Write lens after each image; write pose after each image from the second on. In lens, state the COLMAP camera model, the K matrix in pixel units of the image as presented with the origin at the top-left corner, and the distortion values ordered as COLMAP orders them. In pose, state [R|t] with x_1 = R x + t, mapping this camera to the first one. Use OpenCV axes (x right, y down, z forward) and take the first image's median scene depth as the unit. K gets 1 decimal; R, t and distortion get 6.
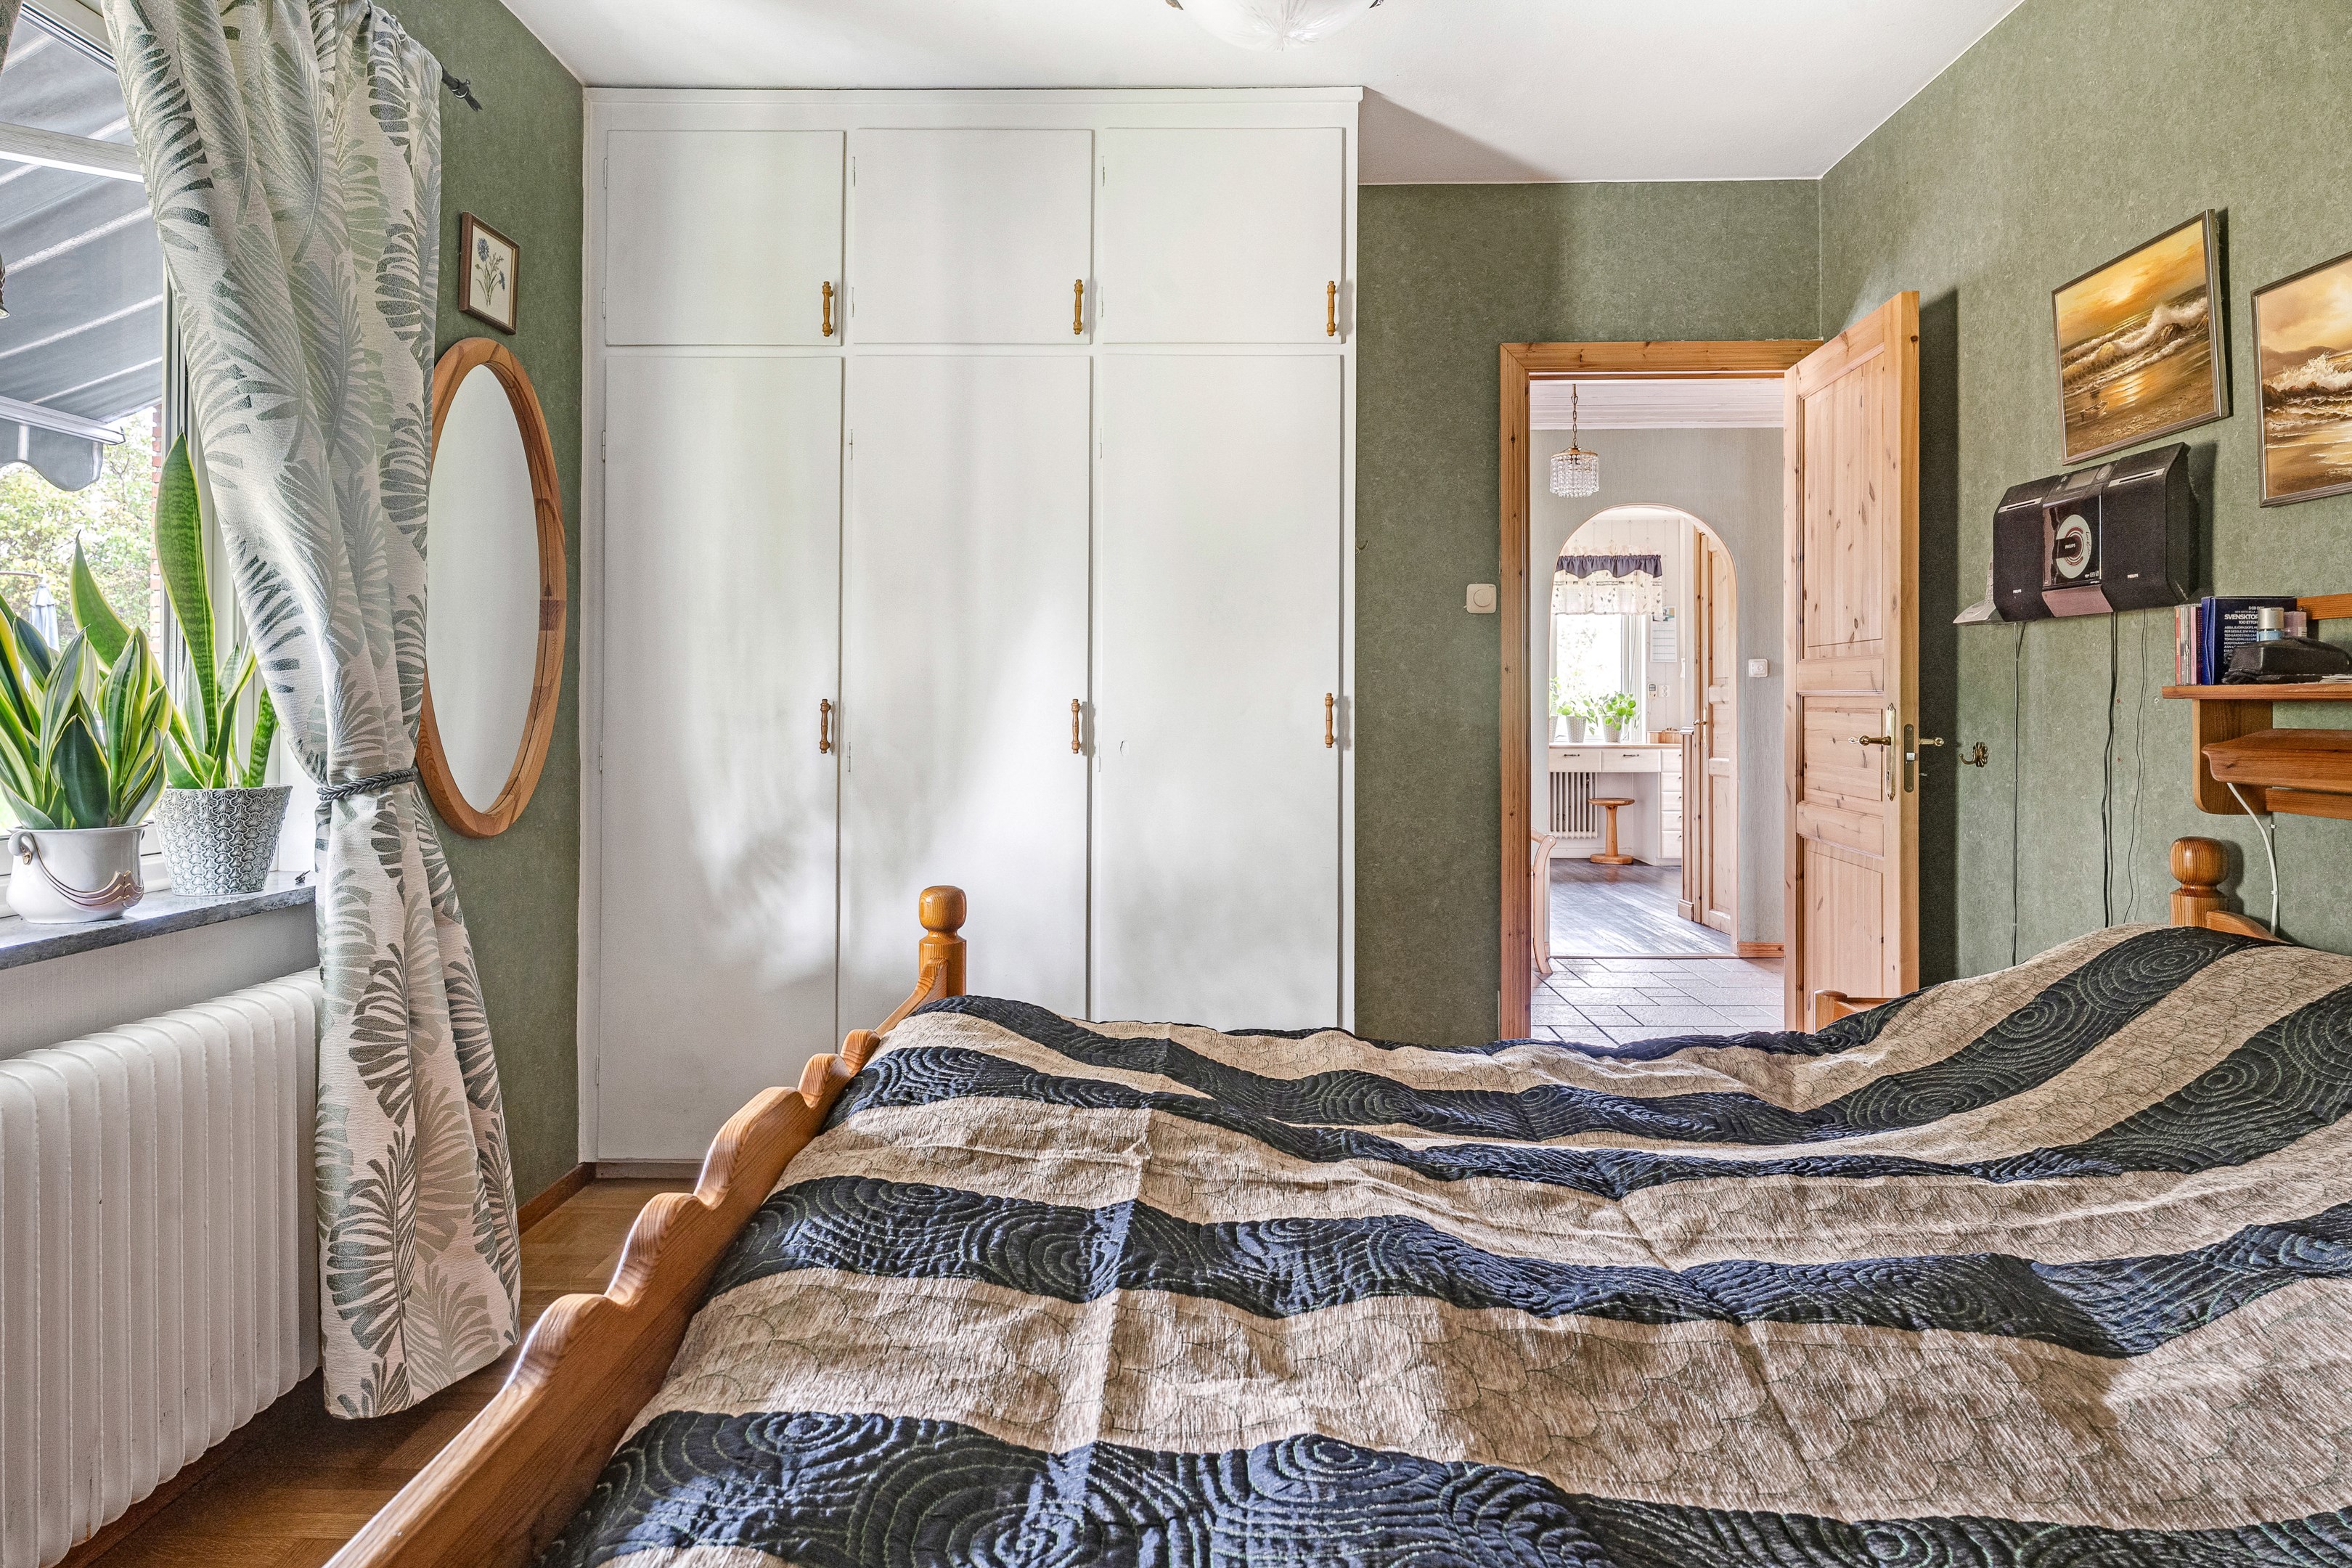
lens RADIAL K [[1445.0, 0, 1173.2], [0, 1445.0, 751.2], [0, 0, 1]] dist [-0.000018, -0.000541]
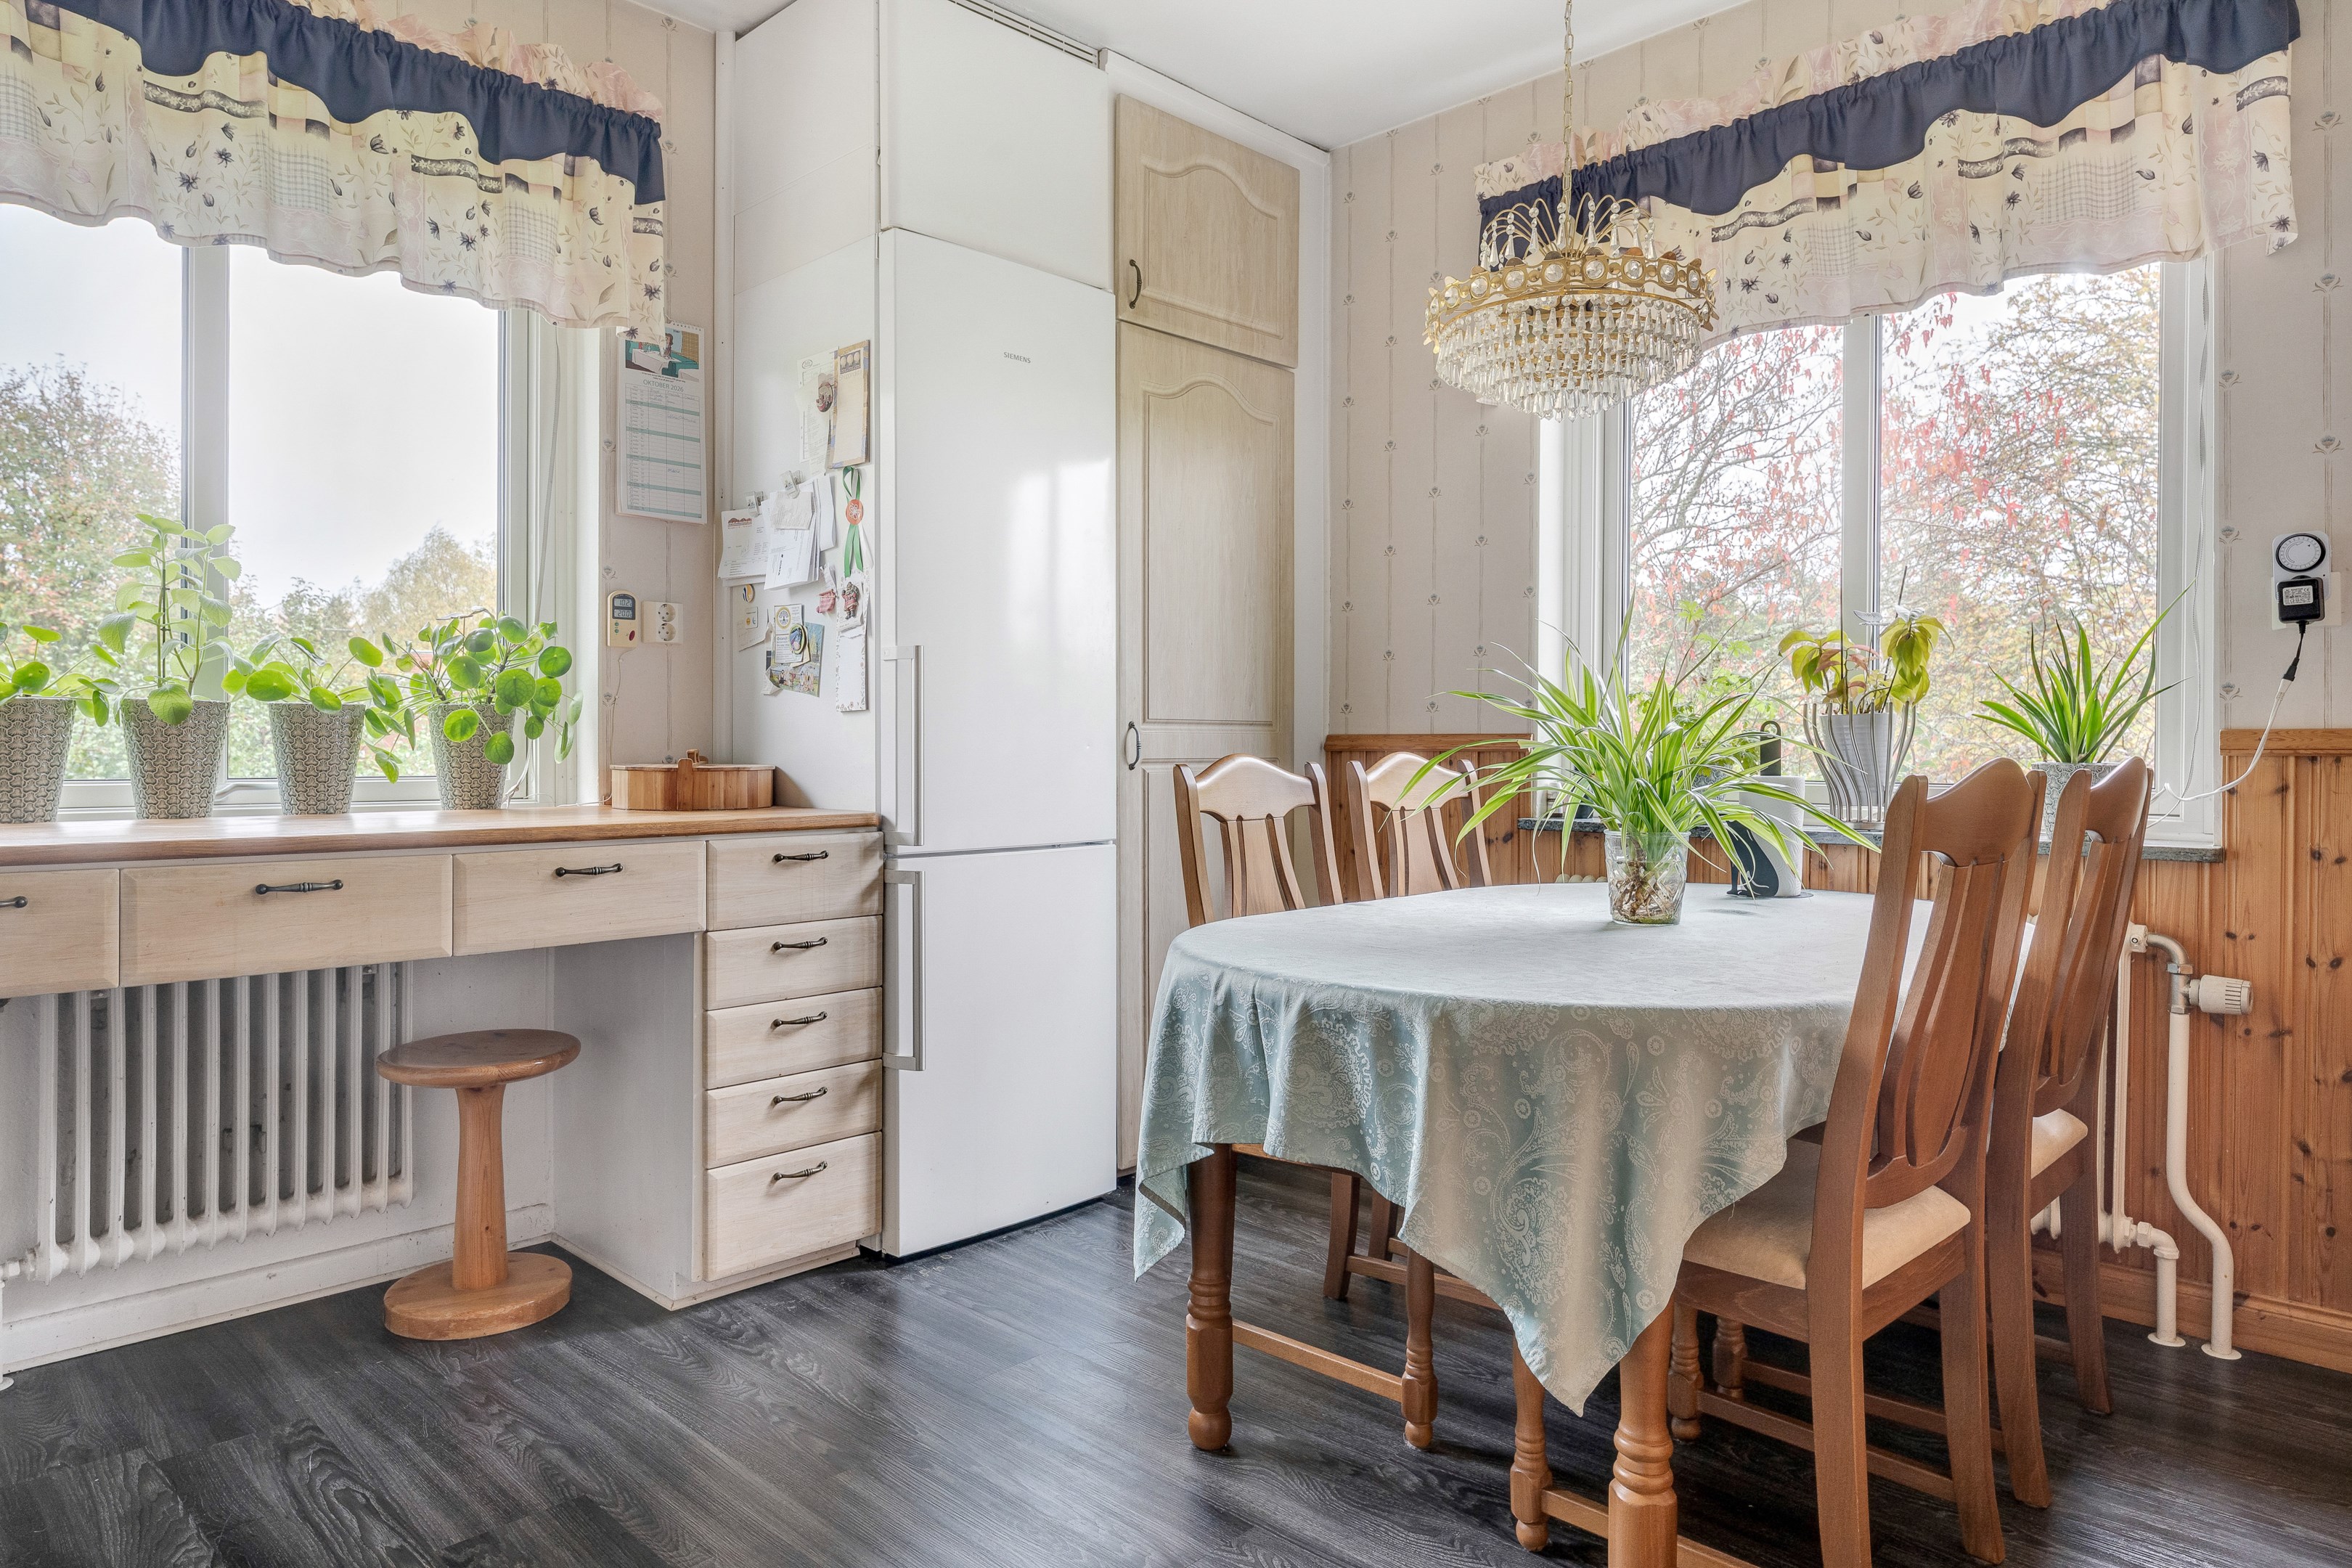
lens RADIAL K [[1445.0, 0, 1173.2], [0, 1445.0, 751.2], [0, 0, 1]] dist [-0.000018, -0.000541]
pose [[0.686557, 0.001631, 0.727074, 0.204881], [-0.008801, 0.999943, 0.006068, -0.019276], [-0.727022, -0.010565, 0.686533, 0.739845]]
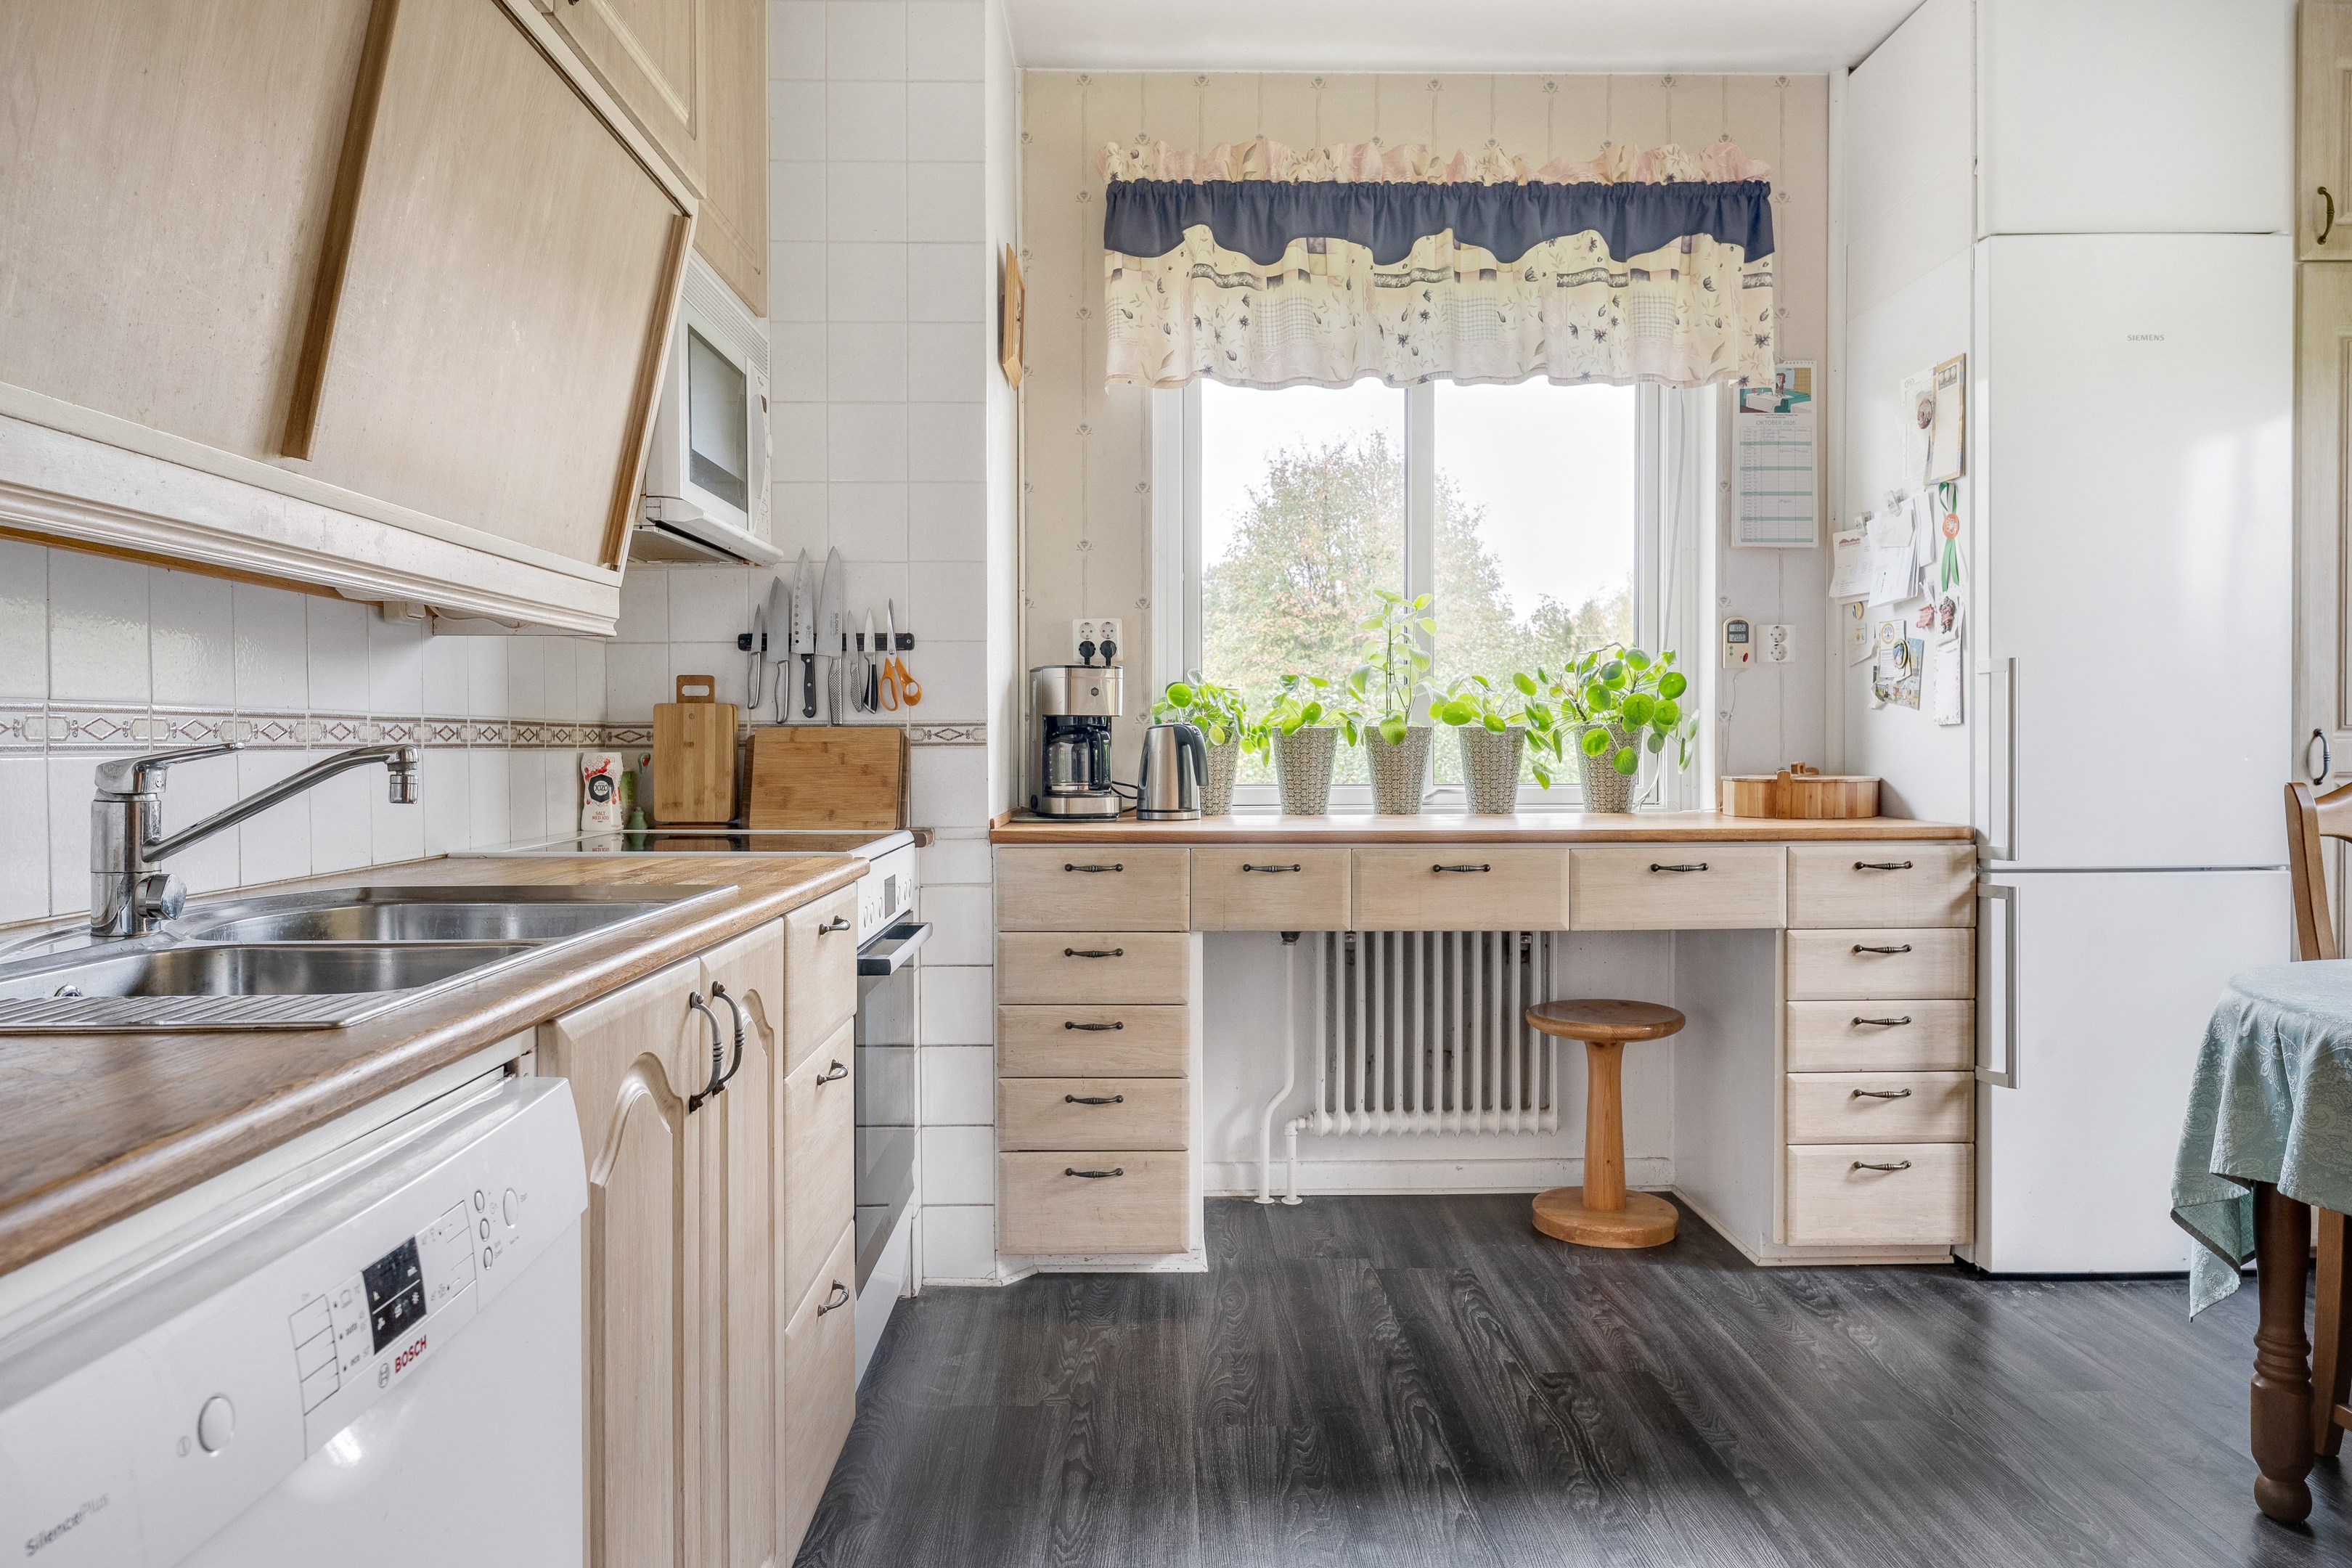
lens RADIAL K [[1445.0, 0, 1173.2], [0, 1445.0, 751.2], [0, 0, 1]] dist [-0.000018, -0.000541]
pose [[0.999506, -0.002081, 0.031371, 0.205399], [0.001901, 0.999982, 0.005777, -0.021116], [-0.031382, -0.005715, 0.999491, 0.706926]]
